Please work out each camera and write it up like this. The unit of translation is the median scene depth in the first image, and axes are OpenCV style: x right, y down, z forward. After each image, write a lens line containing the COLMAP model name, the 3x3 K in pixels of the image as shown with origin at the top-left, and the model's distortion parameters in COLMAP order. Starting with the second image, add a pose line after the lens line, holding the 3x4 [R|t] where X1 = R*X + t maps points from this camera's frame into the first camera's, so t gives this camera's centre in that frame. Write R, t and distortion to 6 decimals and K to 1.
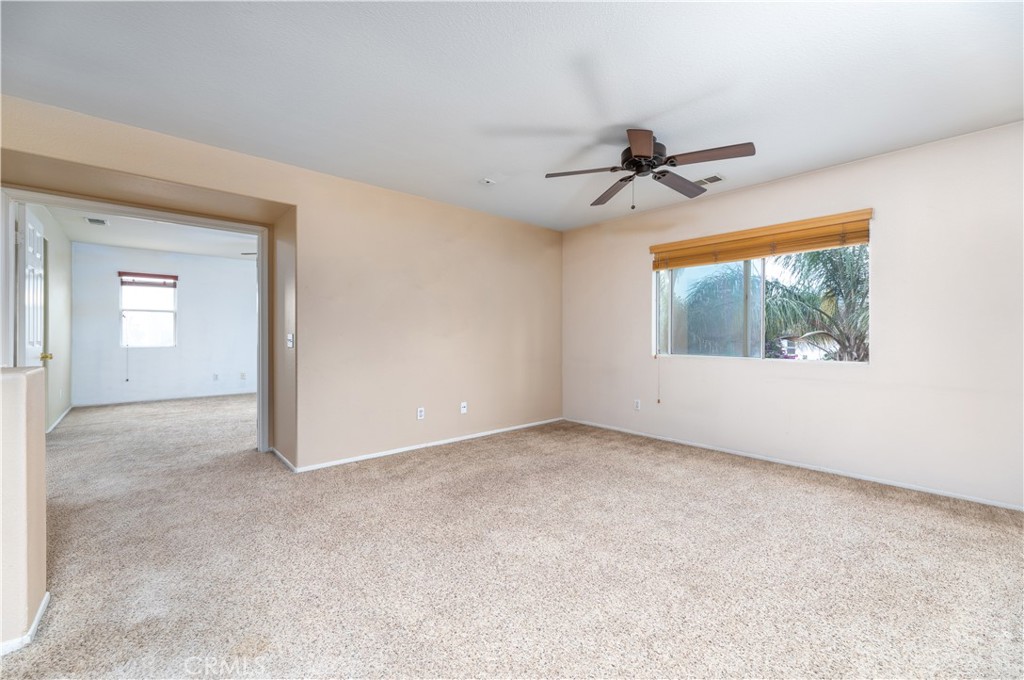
lens RADIAL K [[416.7, 0, 512.0], [0, 416.7, 340.0], [0, 0, 1]] dist [0.000279, 0.000128]
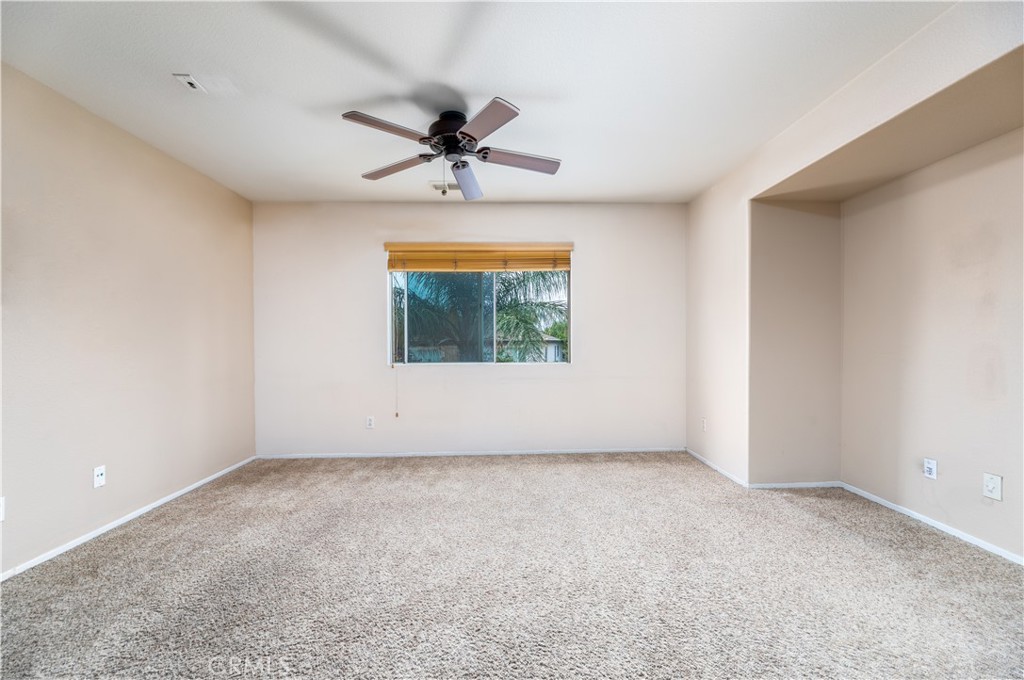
lens RADIAL K [[417.5, 0, 511.8], [0, 417.5, 349.9], [0, 0, 1]] dist [-0.007390, -0.000200]
pose [[0.639769, -0.022776, 0.768230, -0.240606], [0.018017, 0.999731, 0.014635, -0.005116], [-0.768356, 0.004478, 0.640007, 0.294970]]
